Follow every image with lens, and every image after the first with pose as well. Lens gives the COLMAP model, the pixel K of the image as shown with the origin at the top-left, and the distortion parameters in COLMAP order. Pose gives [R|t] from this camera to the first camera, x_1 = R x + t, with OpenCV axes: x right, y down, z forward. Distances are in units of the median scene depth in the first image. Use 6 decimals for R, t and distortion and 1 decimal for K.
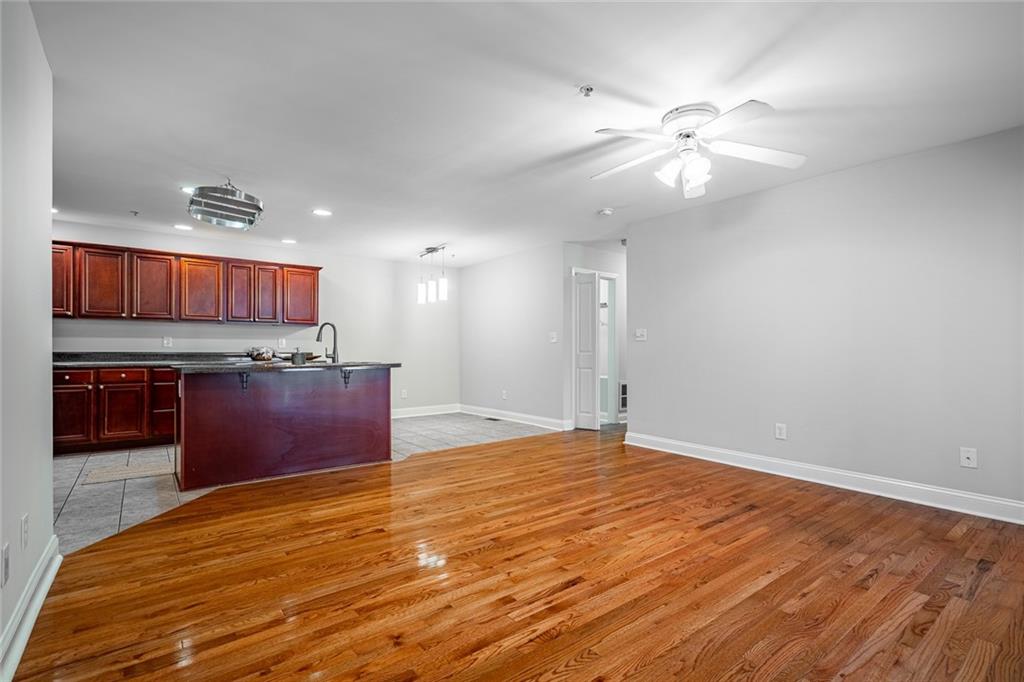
lens RADIAL K [[473.5, 0, 493.4], [0, 473.5, 350.5], [0, 0, 1]] dist [-0.000411, 0.000756]
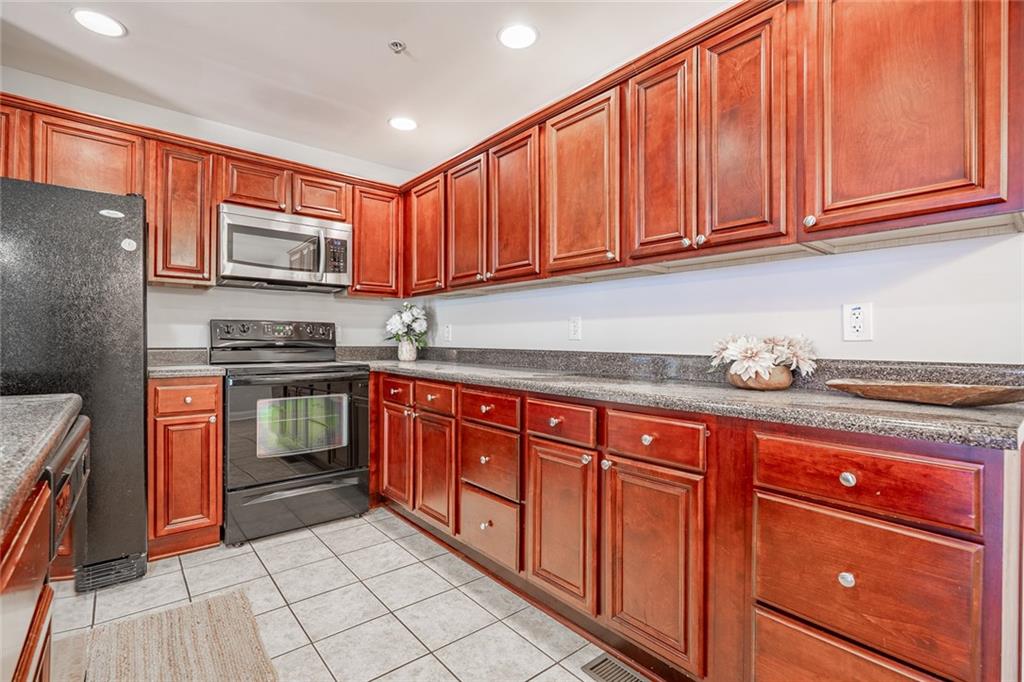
lens RADIAL K [[473.5, 0, 511.0], [0, 473.5, 339.9], [0, 0, 1]] dist [-0.000411, 0.000756]
pose [[0.060469, -0.002820, -0.998166, -0.428531], [-0.005493, 0.999980, -0.003158, -0.008079], [0.998155, 0.005673, 0.060452, 1.640065]]
